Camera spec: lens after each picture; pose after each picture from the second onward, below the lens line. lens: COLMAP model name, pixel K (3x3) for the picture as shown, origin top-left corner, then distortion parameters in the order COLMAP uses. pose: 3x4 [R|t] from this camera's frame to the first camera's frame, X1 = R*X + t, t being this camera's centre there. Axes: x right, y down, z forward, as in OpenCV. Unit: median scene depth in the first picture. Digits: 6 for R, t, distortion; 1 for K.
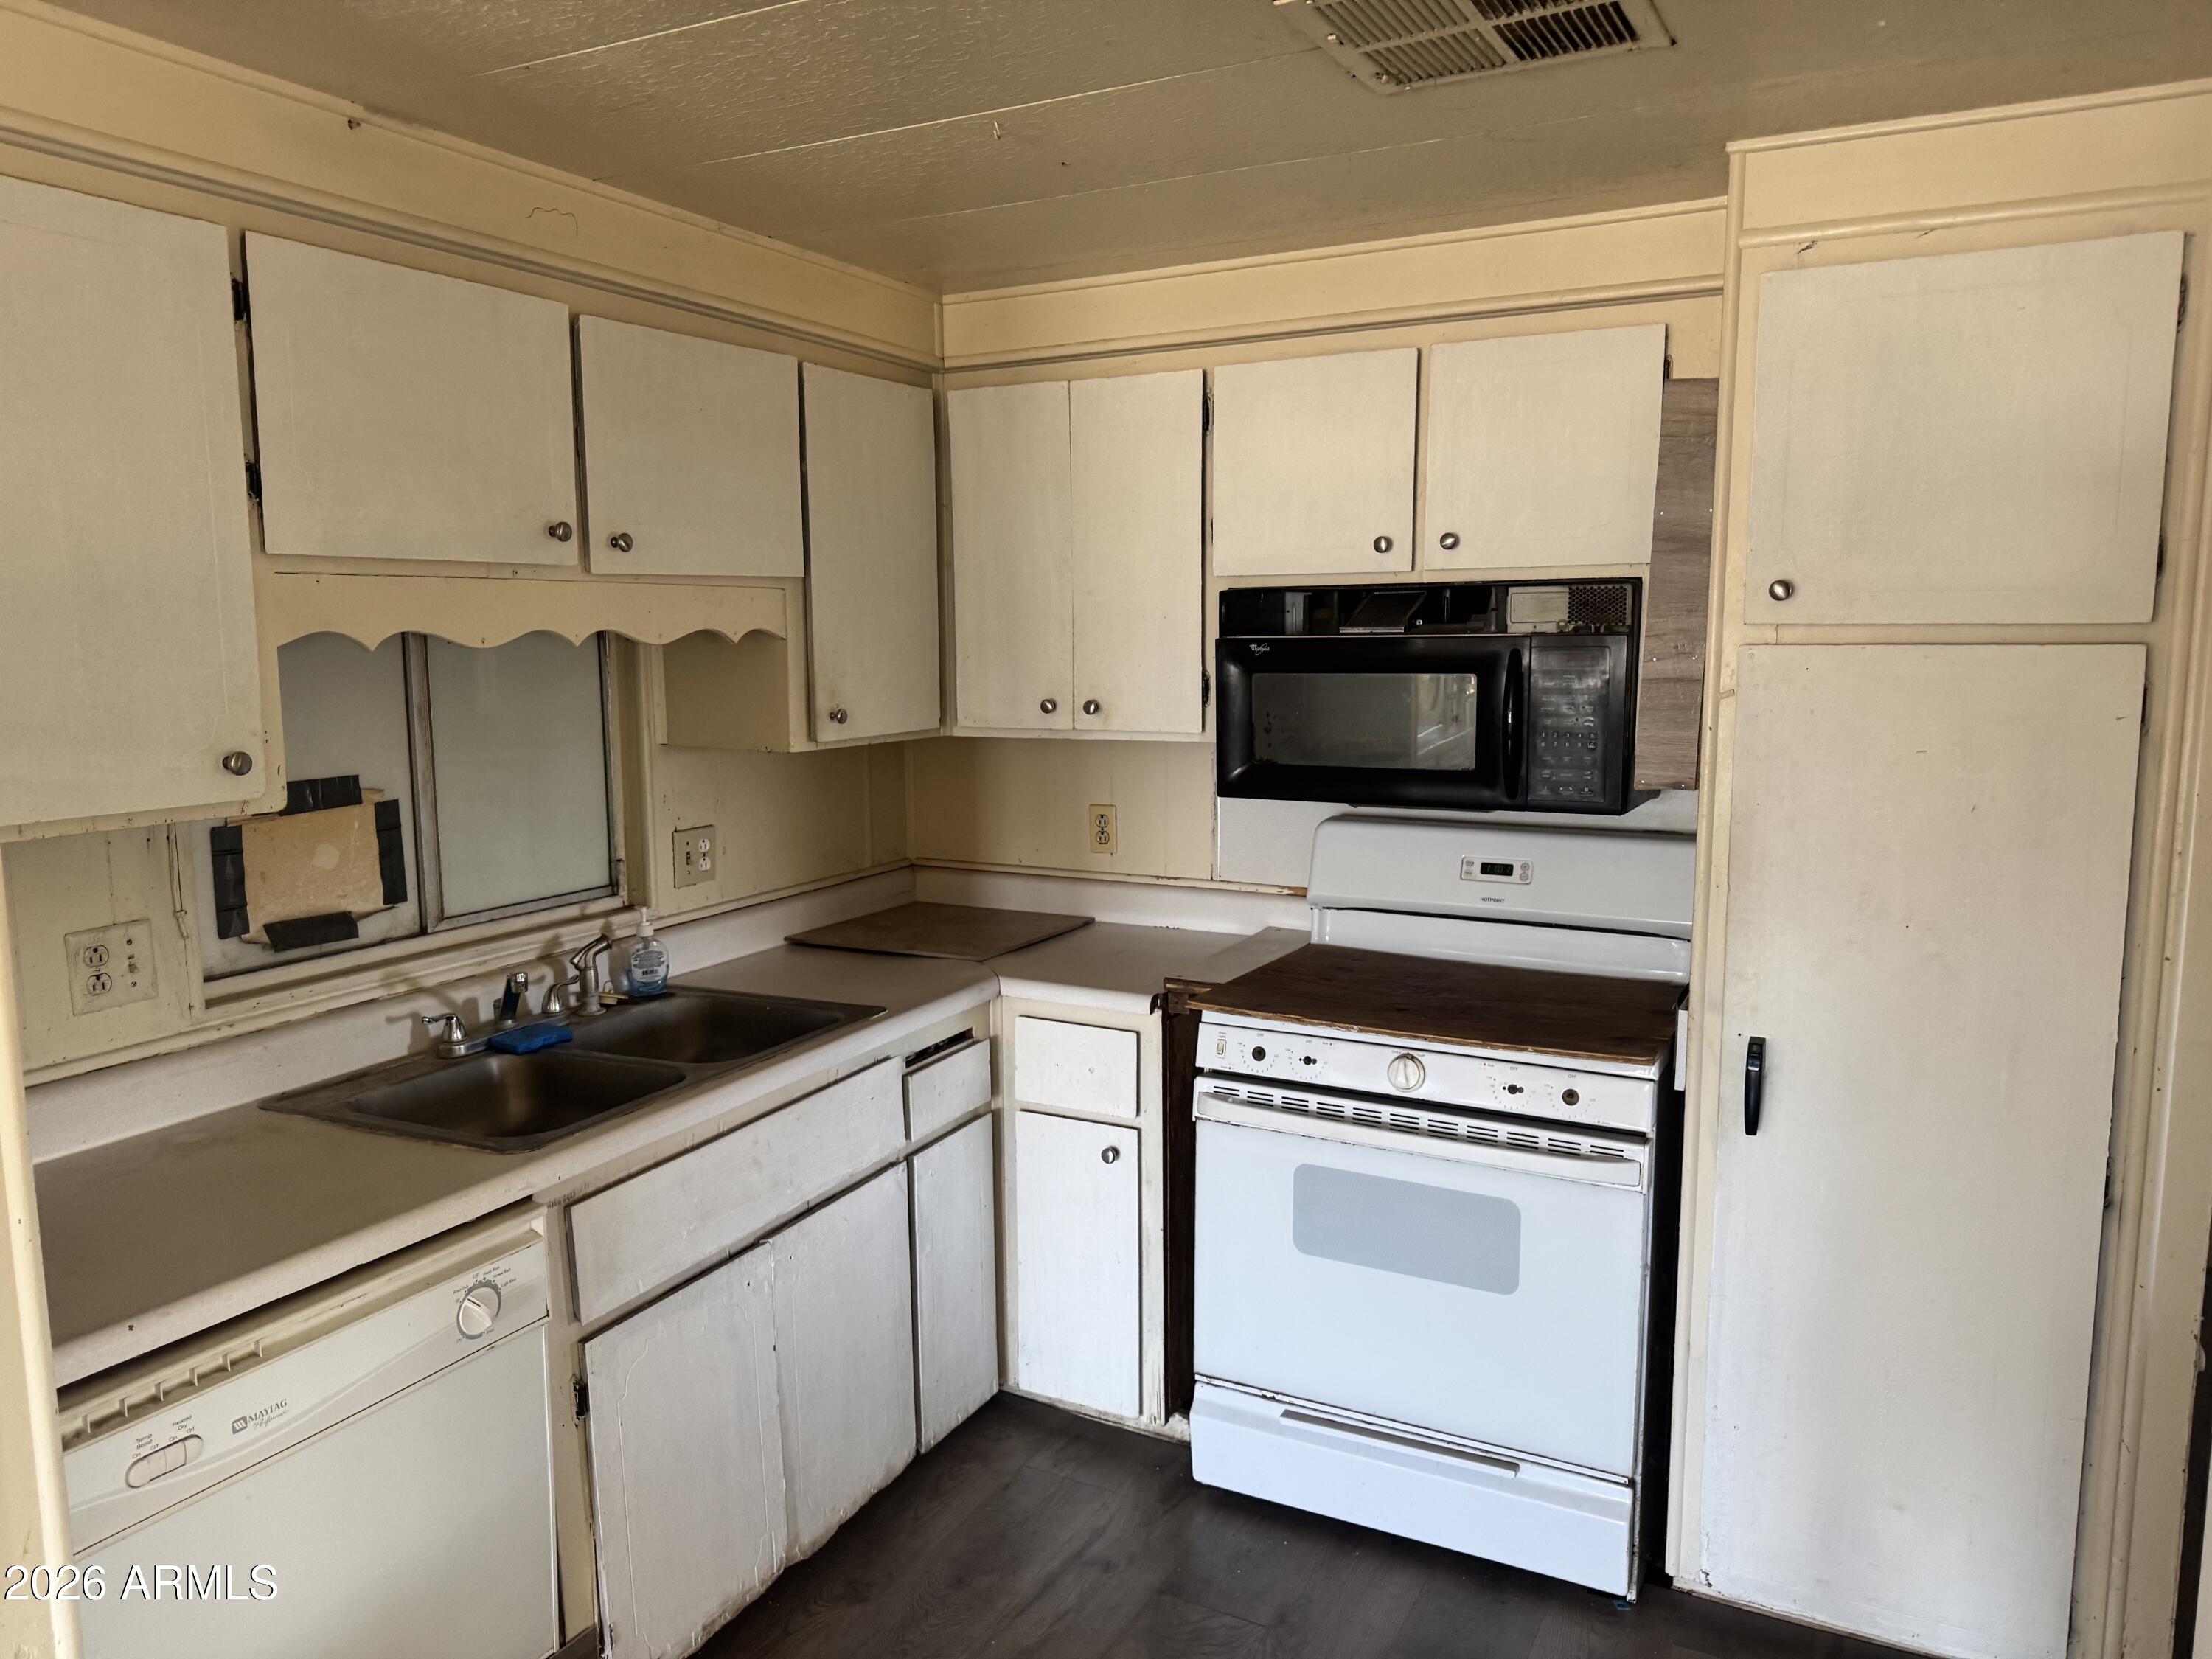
lens RADIAL K [[1520.9, 0, 1106.0], [0, 1520.9, 829.5], [0, 0, 1]] dist [-0.000759, -0.000787]
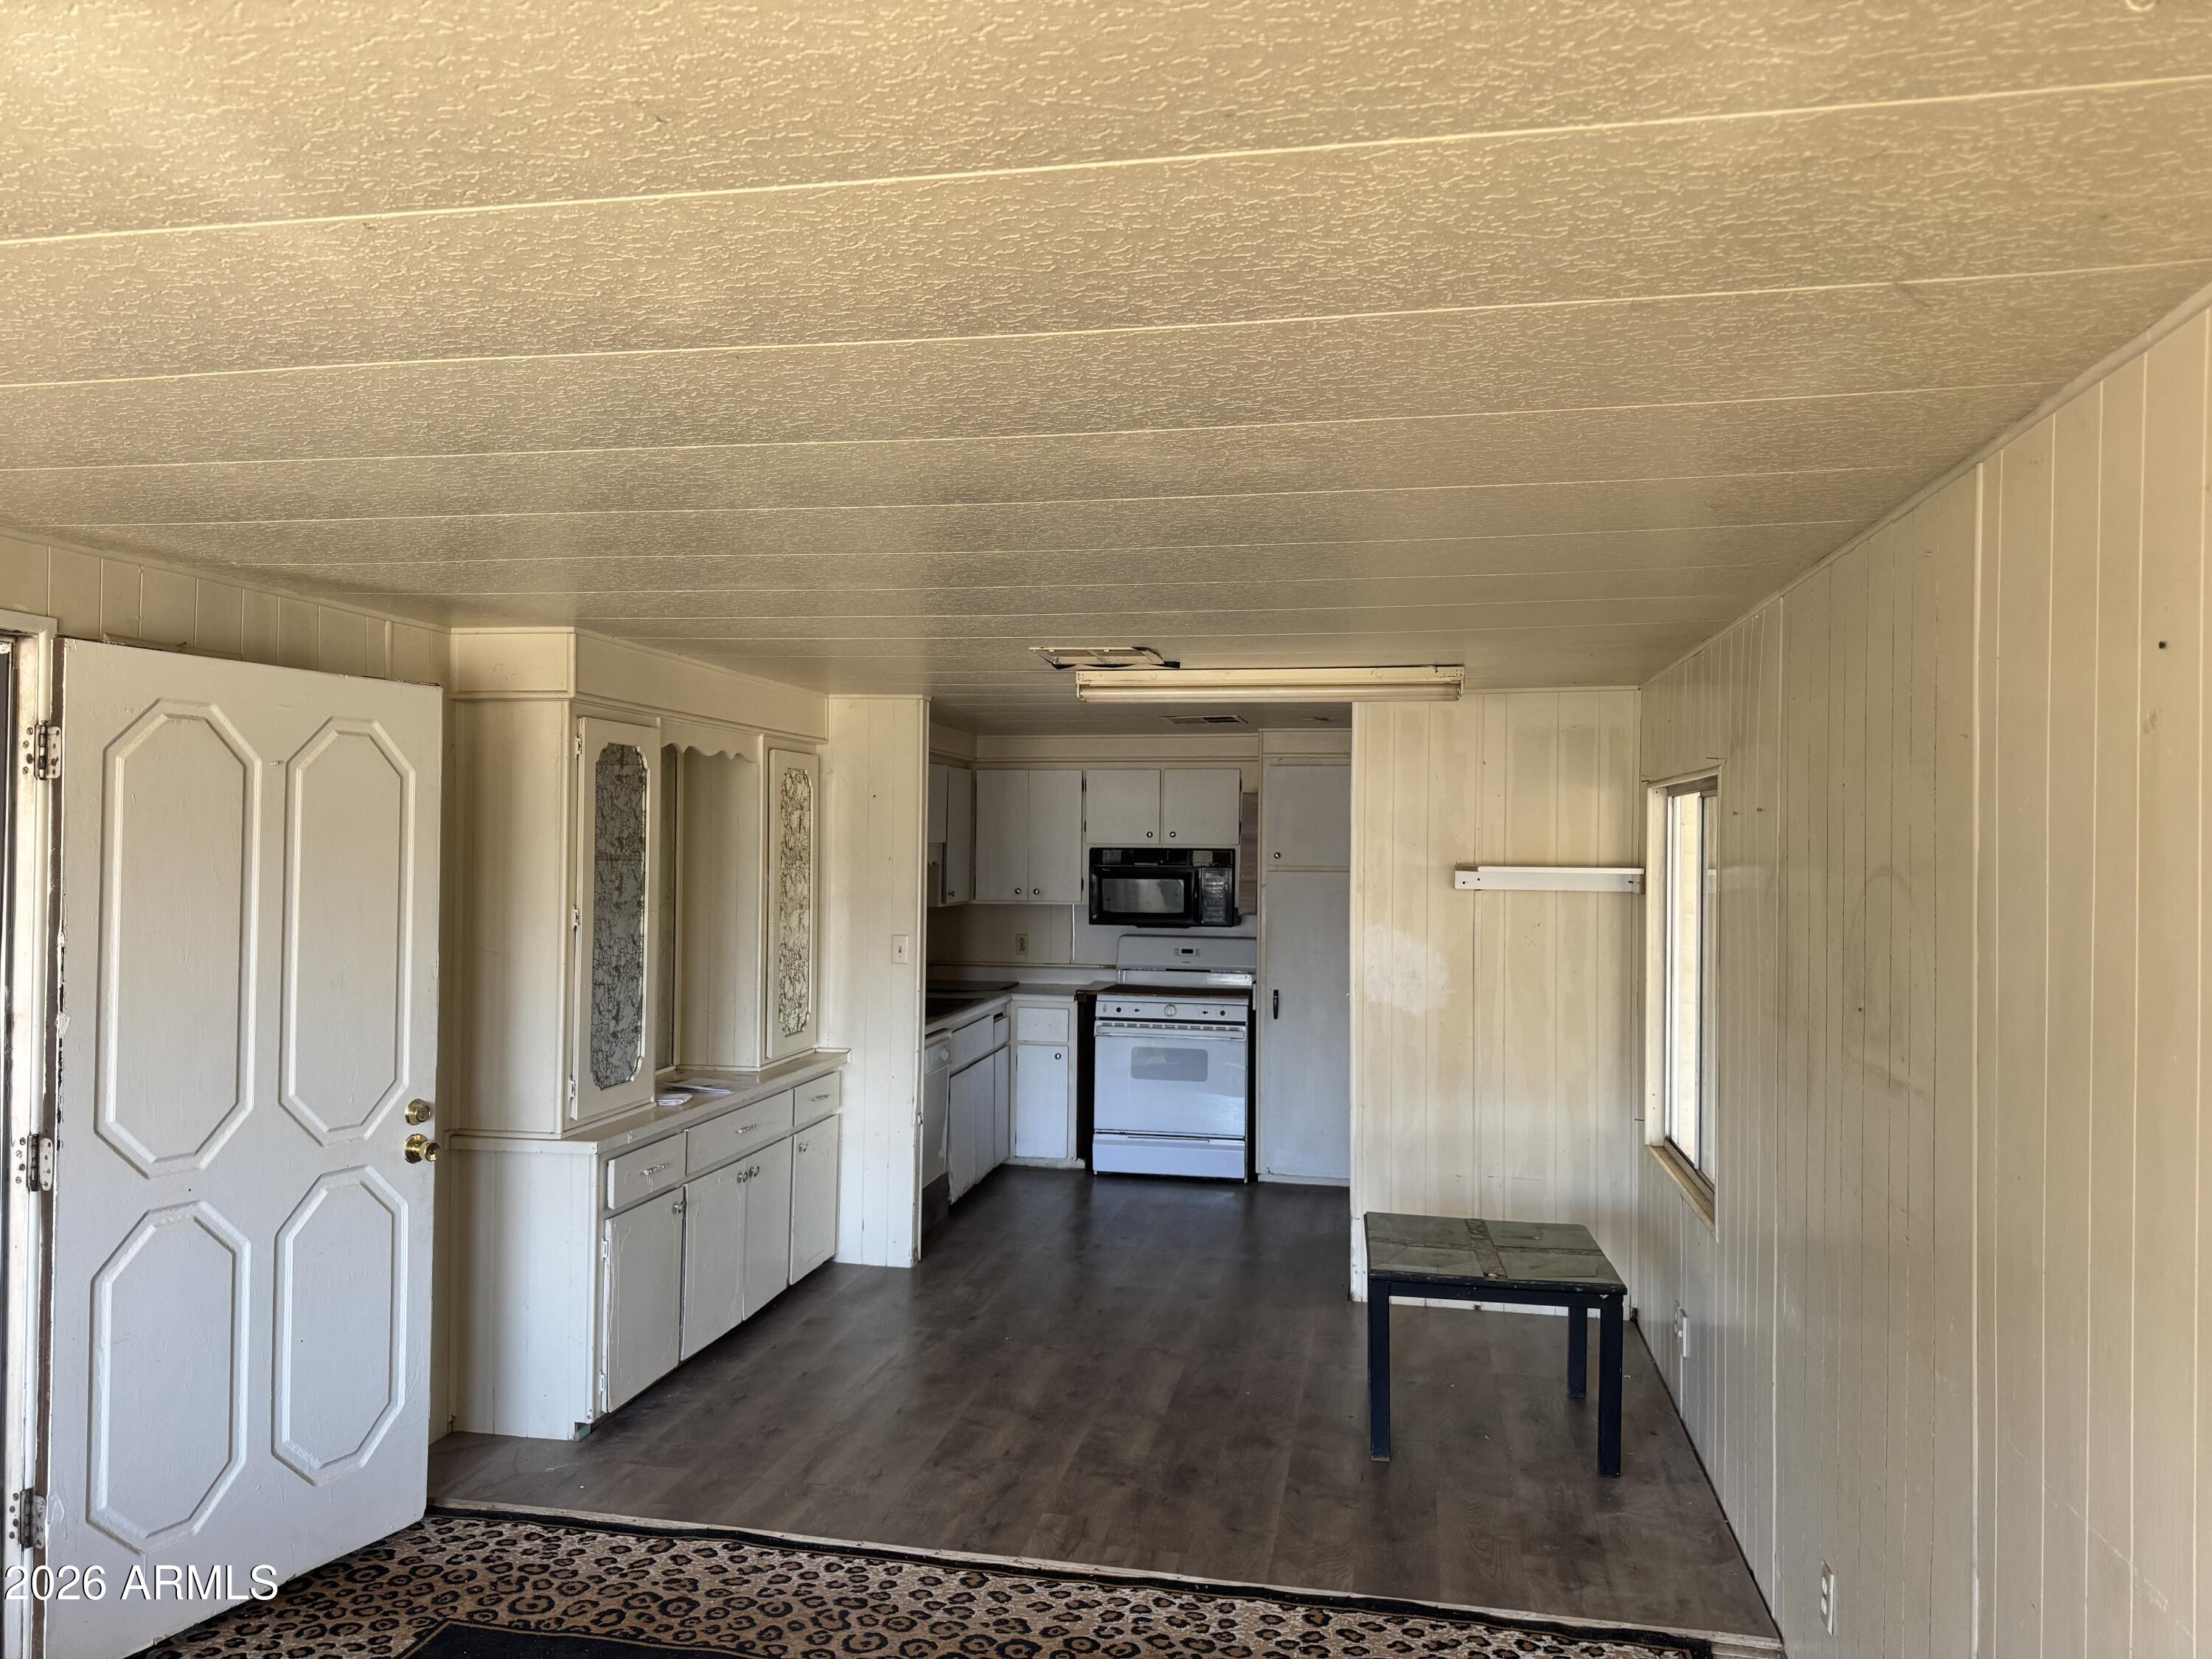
lens RADIAL K [[1520.9, 0, 1106.0], [0, 1520.9, 829.5], [0, 0, 1]] dist [-0.000759, -0.000787]
pose [[0.962623, 0.012949, 0.270536, -0.668633], [0.023637, 0.991029, -0.131538, 0.176273], [-0.269812, 0.133016, 0.953681, -1.699635]]
